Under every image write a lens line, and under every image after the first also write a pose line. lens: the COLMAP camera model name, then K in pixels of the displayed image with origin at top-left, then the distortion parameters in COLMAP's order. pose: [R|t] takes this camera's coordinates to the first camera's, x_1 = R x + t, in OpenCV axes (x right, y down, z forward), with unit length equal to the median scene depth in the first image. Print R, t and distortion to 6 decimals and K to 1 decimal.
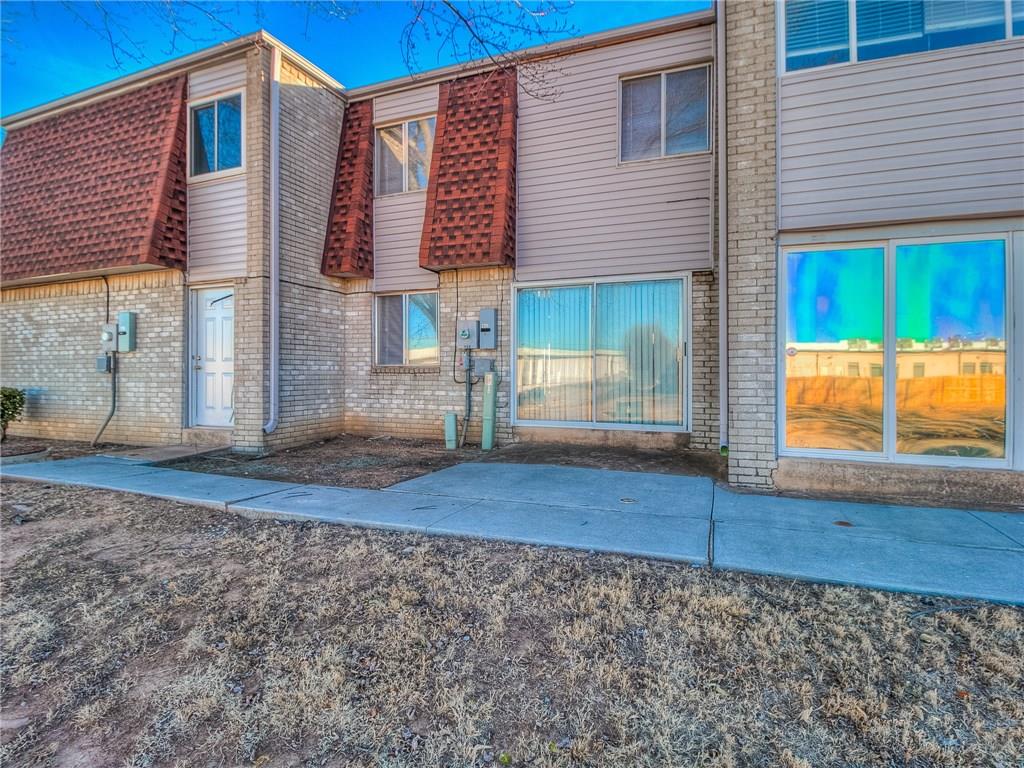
lens RADIAL K [[526.8, 0, 530.0], [0, 526.8, 366.4], [0, 0, 1]] dist [0.002830, -0.015470]
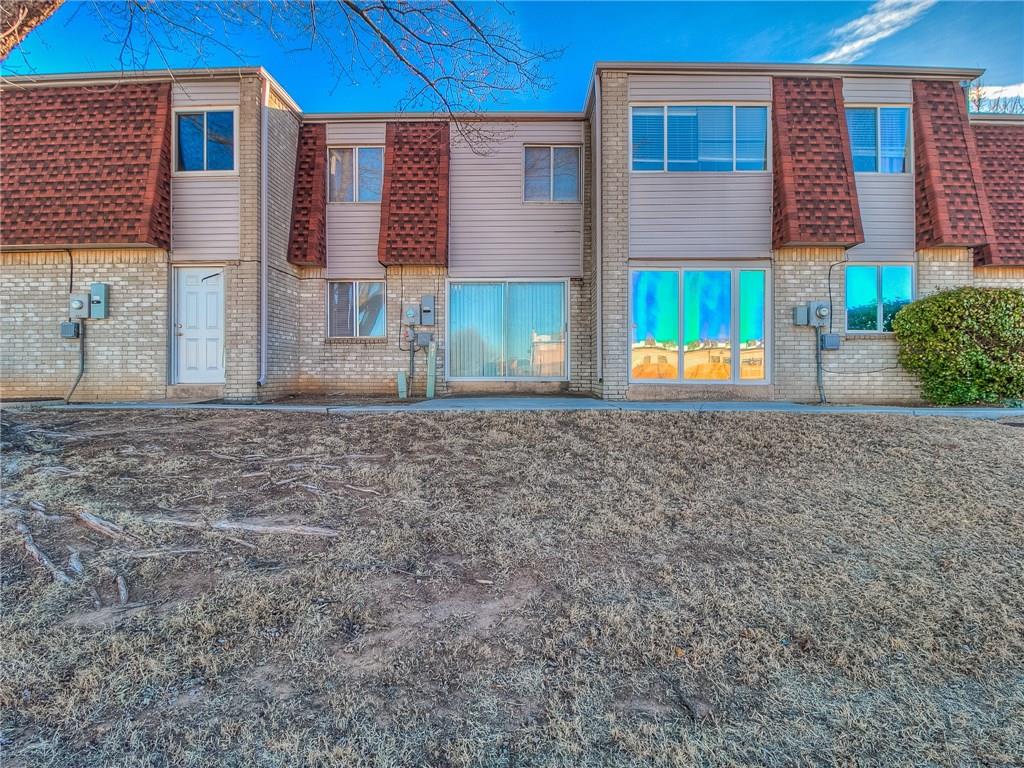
lens RADIAL K [[526.8, 0, 530.0], [0, 526.8, 366.4], [0, 0, 1]] dist [0.002830, -0.015470]
pose [[0.936248, 0.001812, 0.351335, -0.313909], [-0.000729, 0.999995, -0.003214, 0.078167], [-0.351338, 0.002753, 0.936244, -0.374015]]
